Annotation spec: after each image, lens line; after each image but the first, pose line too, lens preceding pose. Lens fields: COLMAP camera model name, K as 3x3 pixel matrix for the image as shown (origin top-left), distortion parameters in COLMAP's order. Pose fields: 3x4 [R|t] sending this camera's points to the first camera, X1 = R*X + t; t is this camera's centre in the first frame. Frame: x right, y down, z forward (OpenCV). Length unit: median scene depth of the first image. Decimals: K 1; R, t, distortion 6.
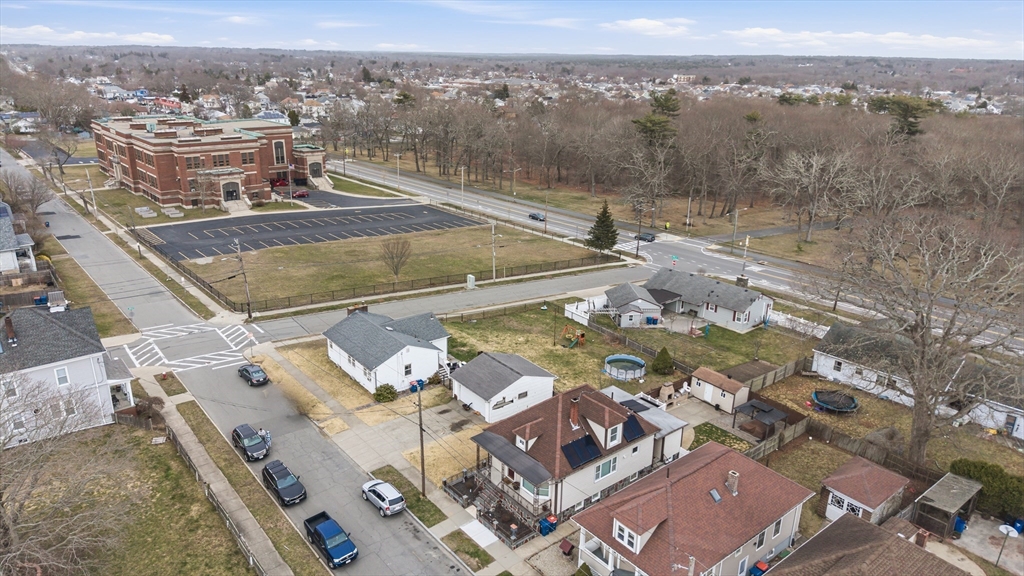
lens RADIAL K [[693.0, 0, 509.2], [0, 693.0, 286.7], [0, 0, 1]] dist [0.023531, -0.012307]
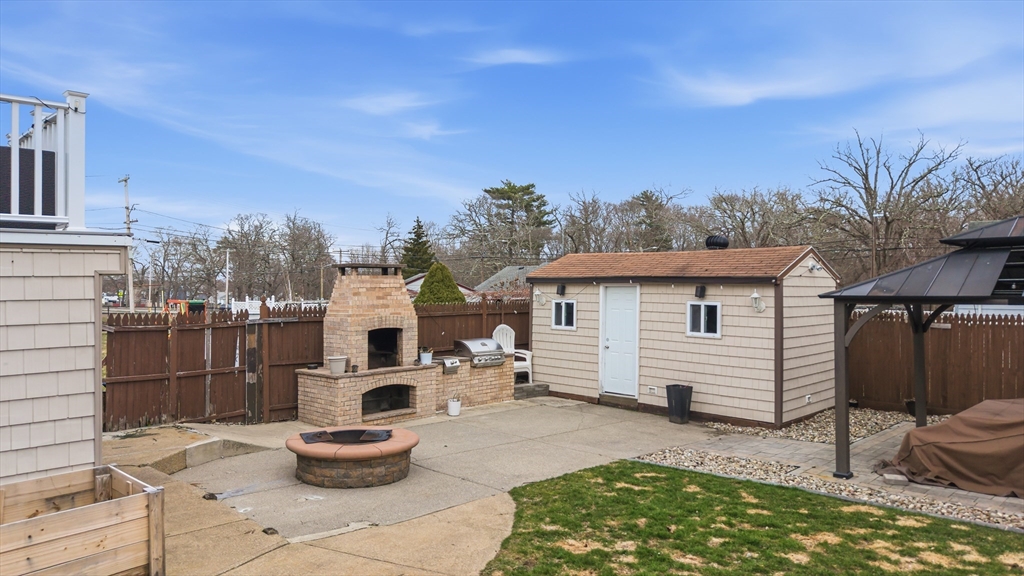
lens RADIAL K [[693.0, 0, 514.5], [0, 693.0, 287.0], [0, 0, 1]] dist [0.023531, -0.012307]
pose [[0.989487, -0.017294, 0.143581, 0.330623], [0.061683, 0.948455, -0.310850, 0.272463], [-0.130805, 0.316439, 0.939551, 1.172457]]
